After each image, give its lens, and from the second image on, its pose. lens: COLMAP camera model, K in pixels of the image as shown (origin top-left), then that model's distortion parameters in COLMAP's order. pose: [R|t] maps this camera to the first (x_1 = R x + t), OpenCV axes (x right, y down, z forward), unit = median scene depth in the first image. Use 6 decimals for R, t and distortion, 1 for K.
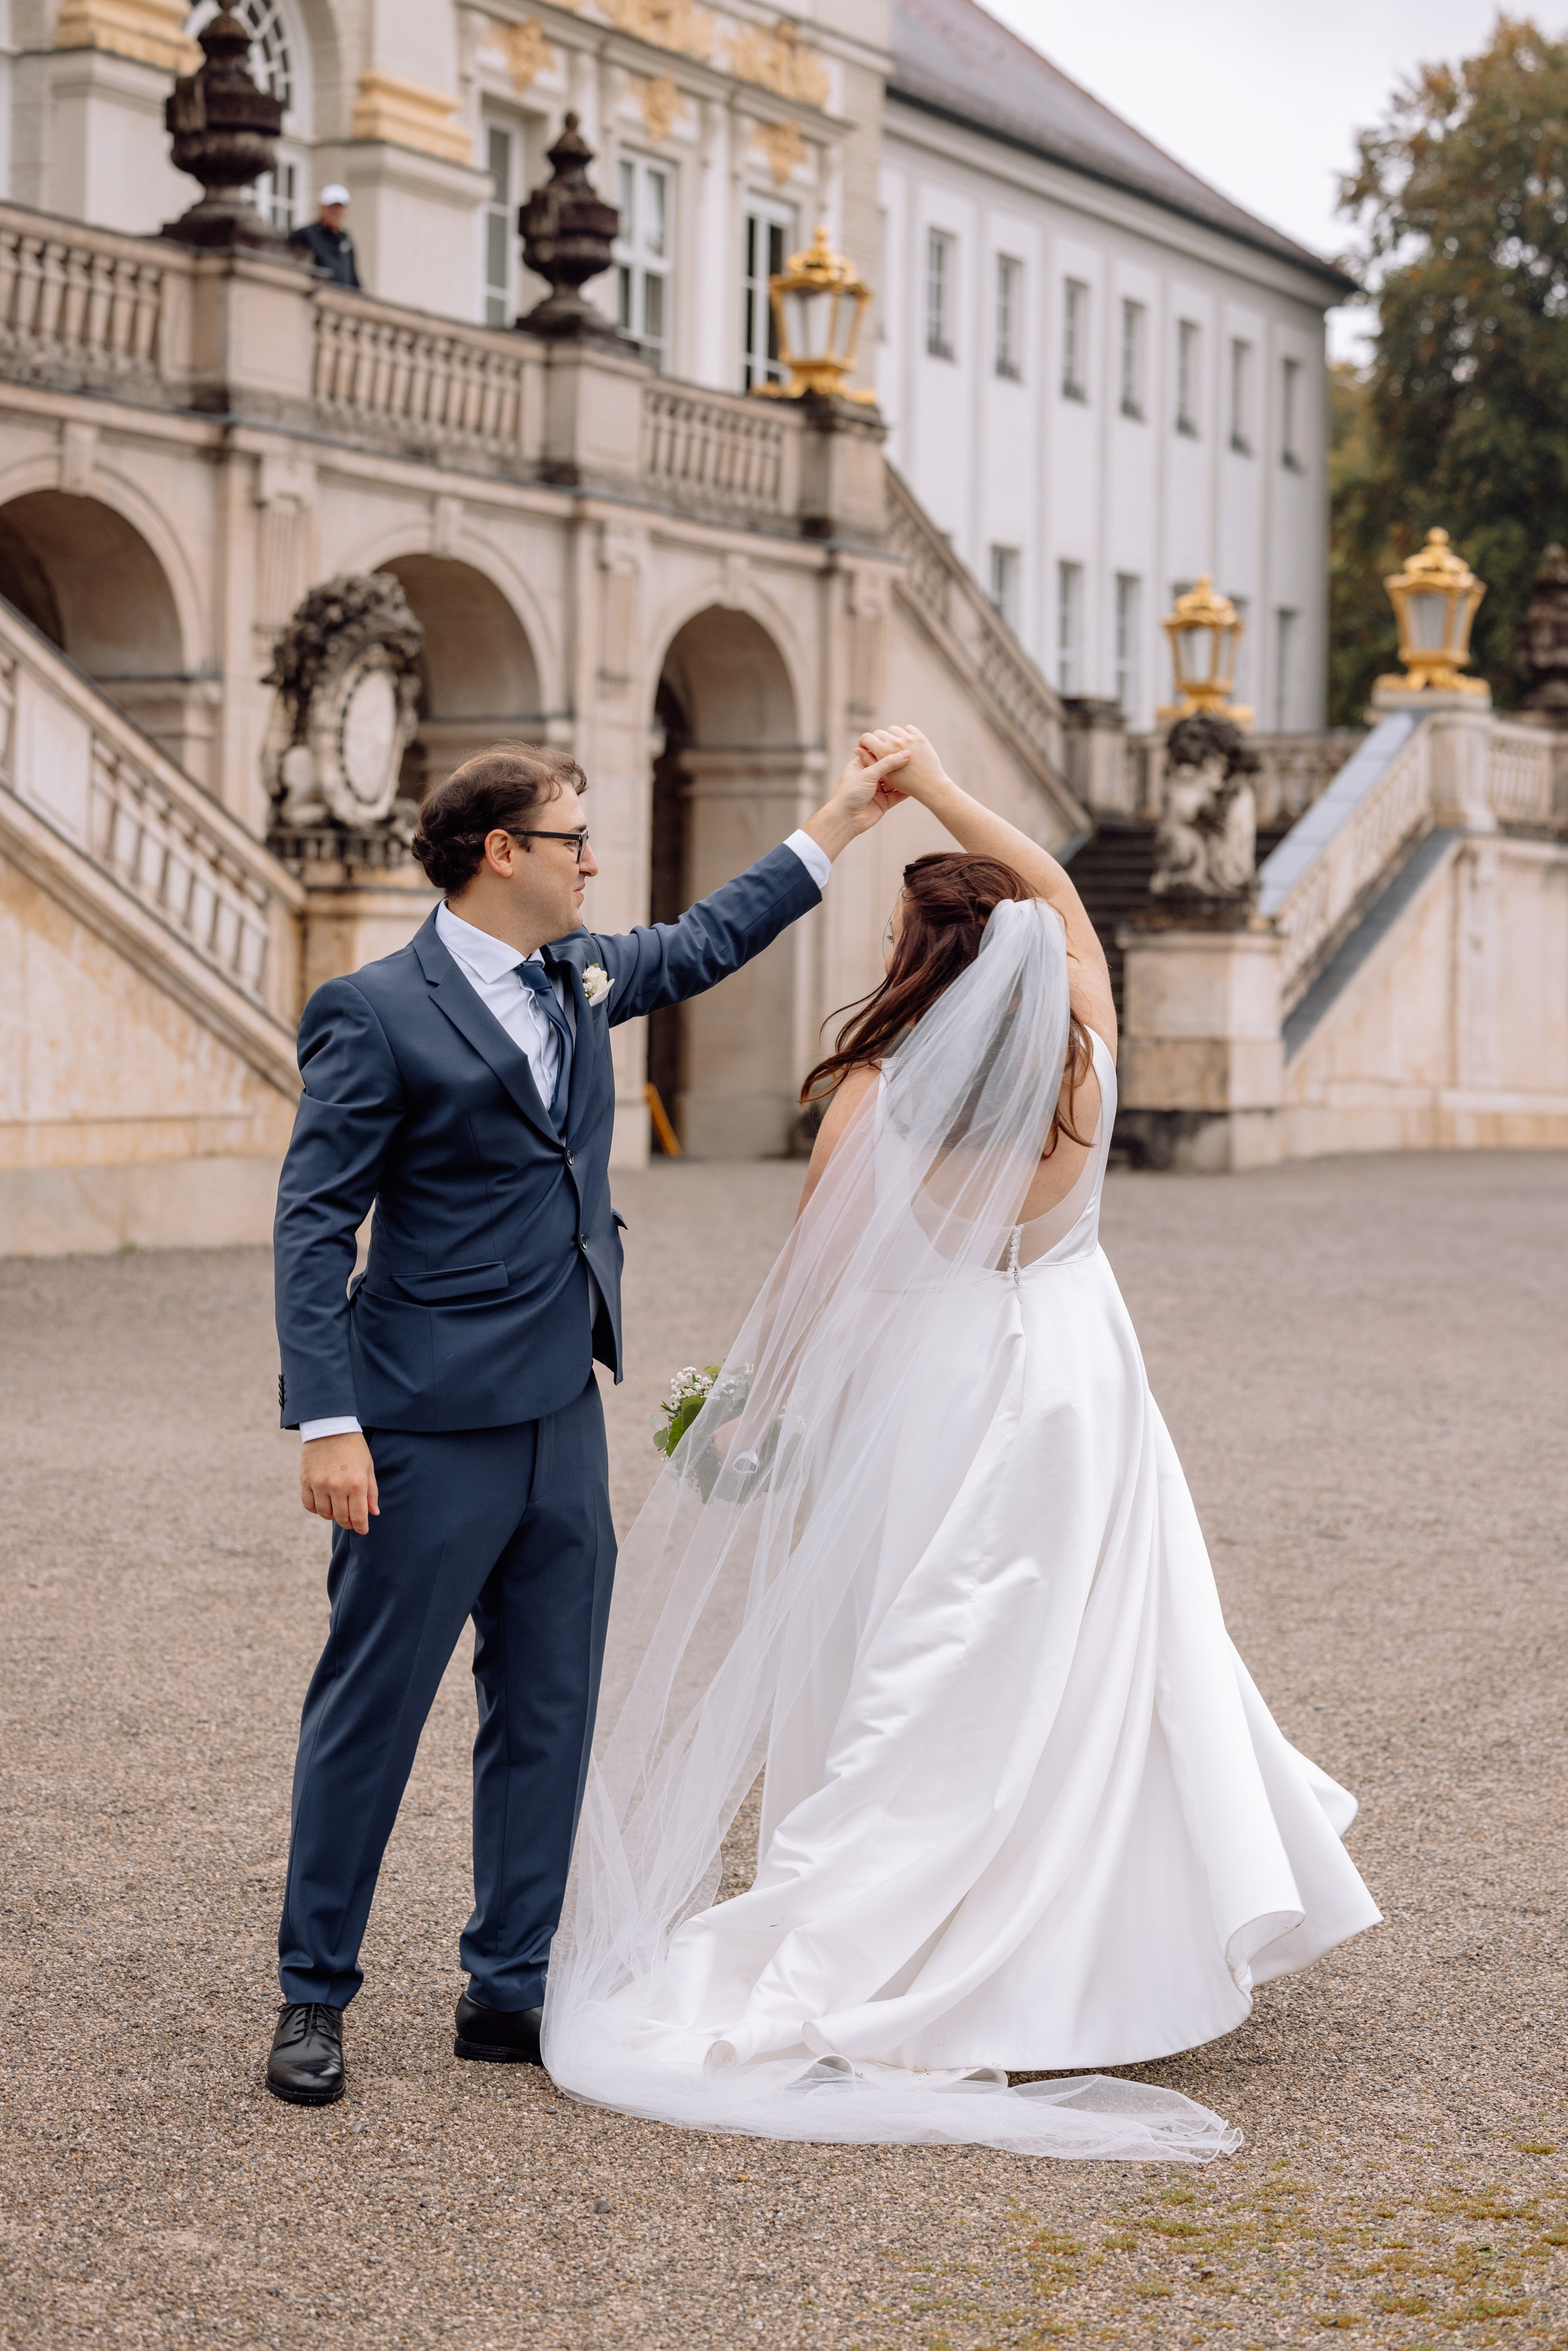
lens RADIAL K [[4978.9, 0, 780.9], [0, 4978.9, 1022.6], [0, 0, 1]] dist [-0.105395, 0.050957]
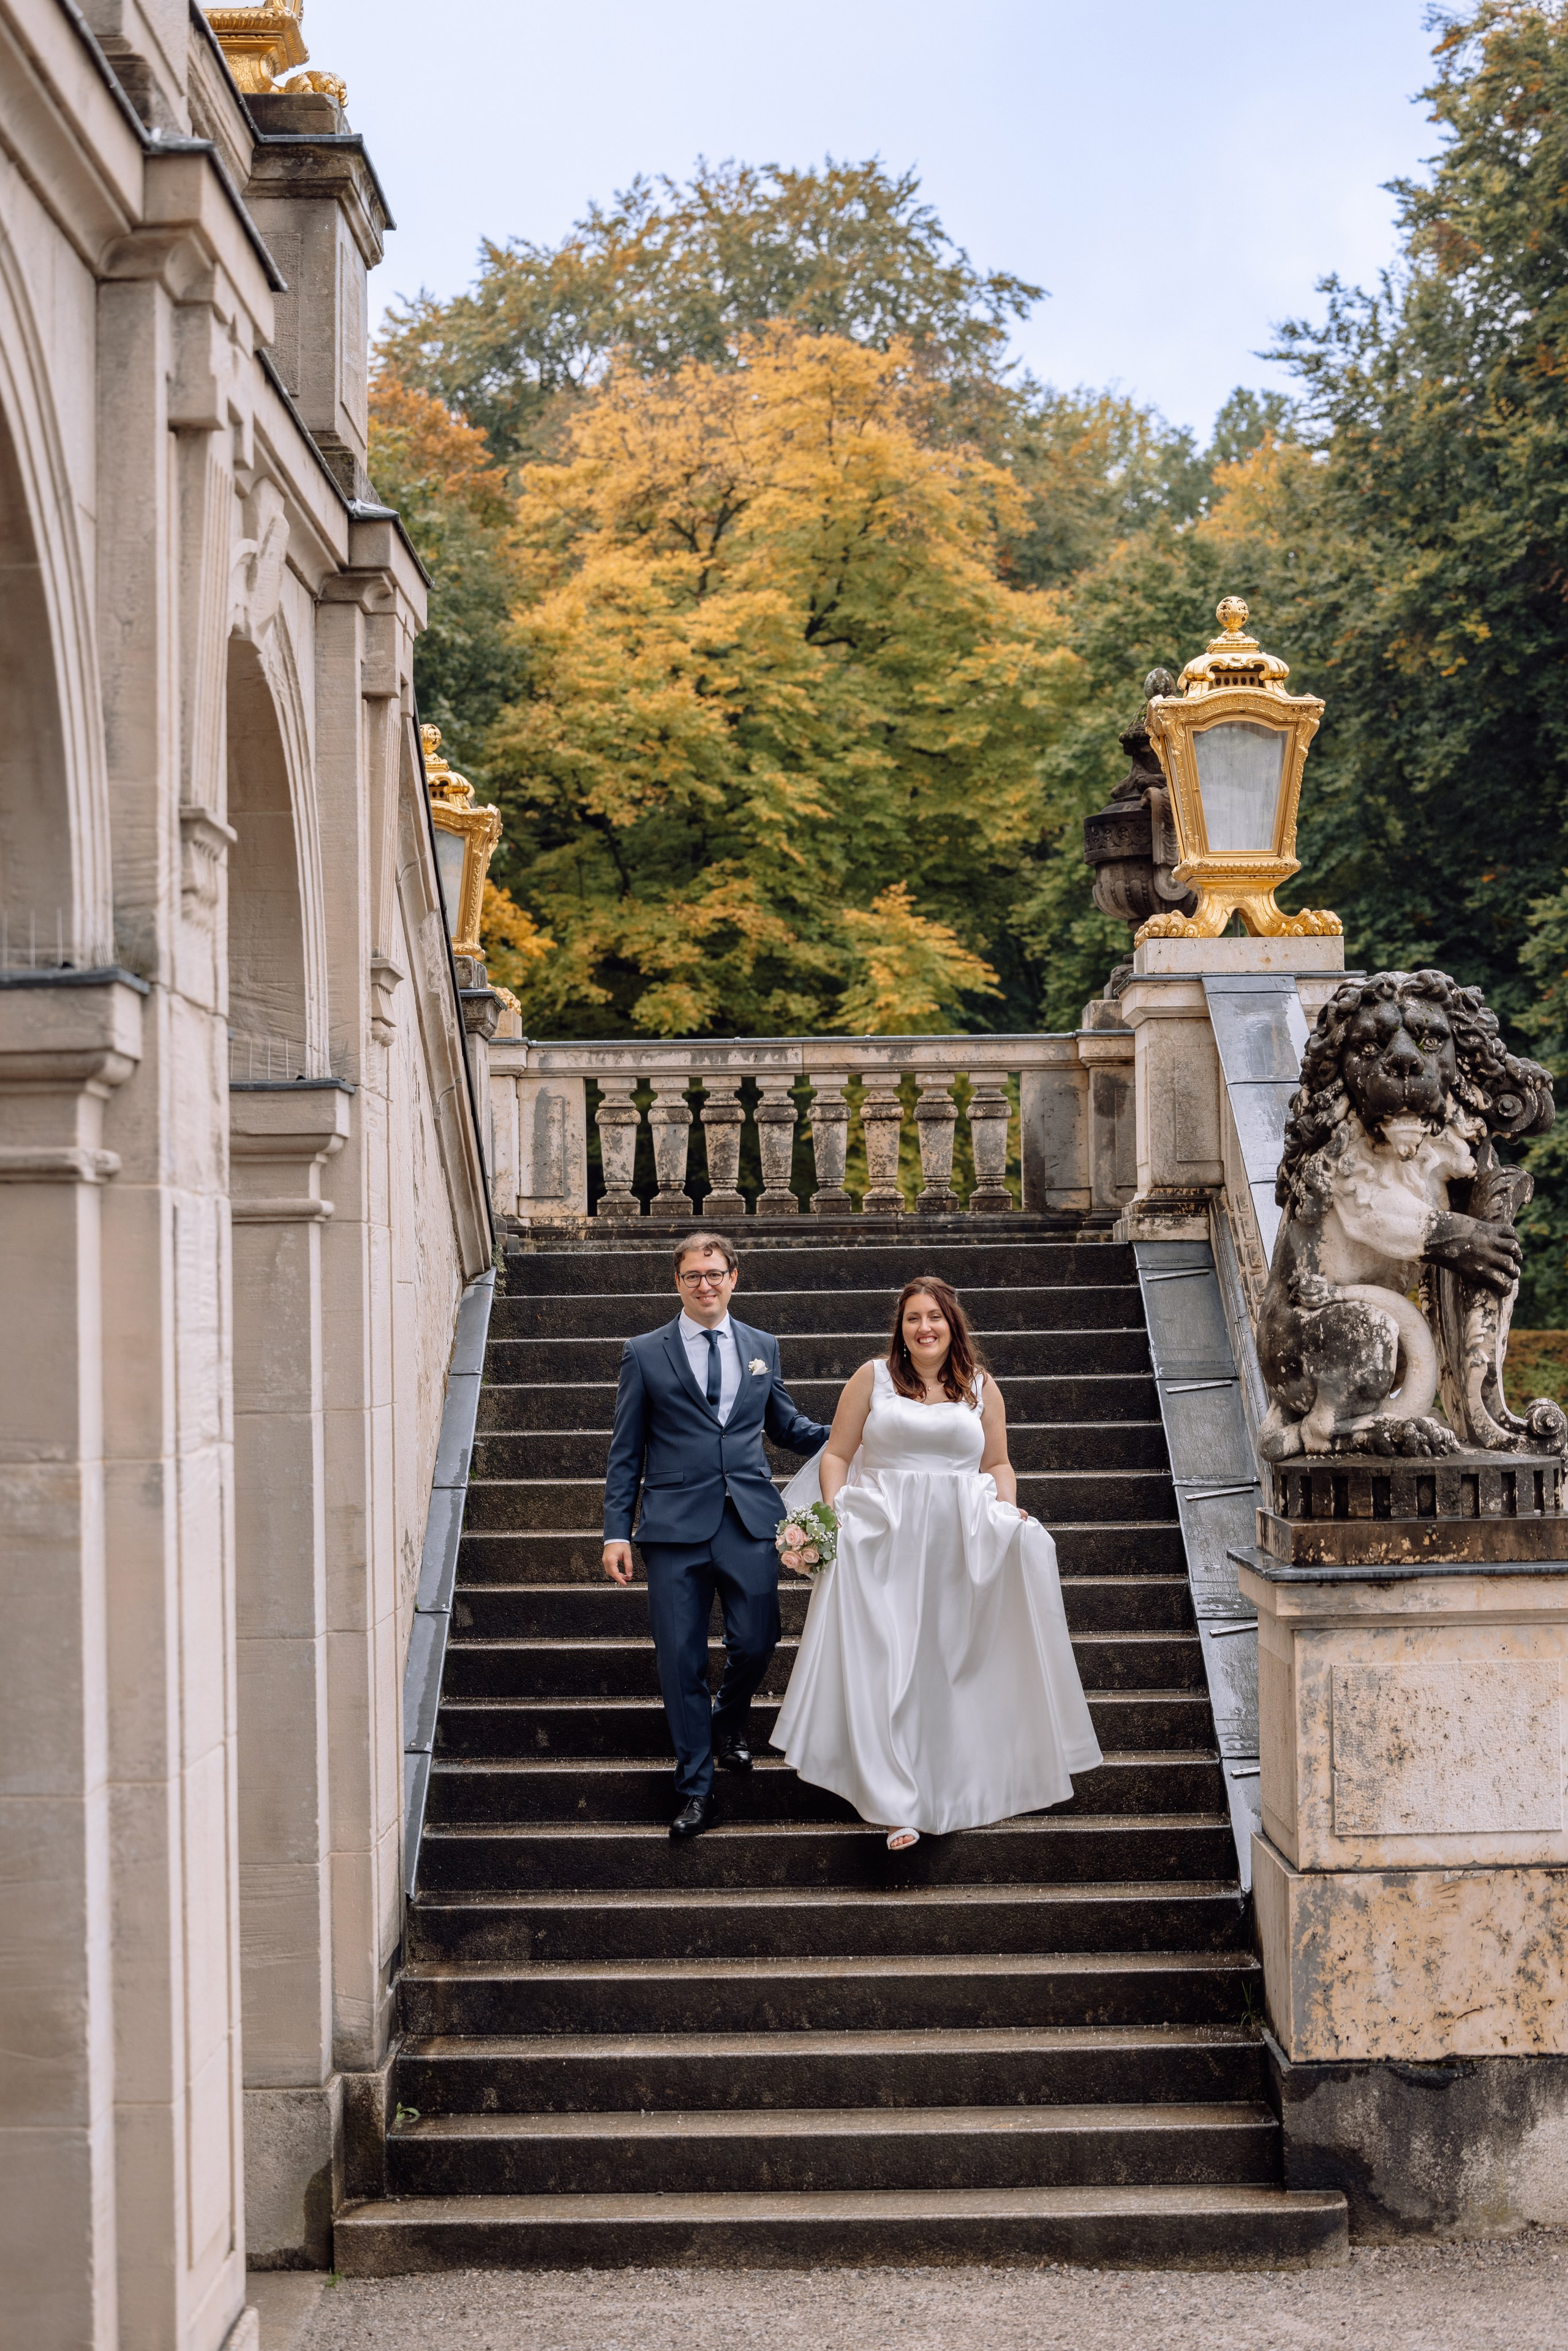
lens RADIAL K [[4978.9, 0, 780.9], [0, 4978.9, 1022.6], [0, 0, 1]] dist [-0.105395, 0.050957]
pose [[0.908584, -0.012036, 0.417529, -0.114514], [0.040027, 0.997494, -0.058348, -0.038949], [-0.415781, 0.069726, 0.906788, 0.683871]]
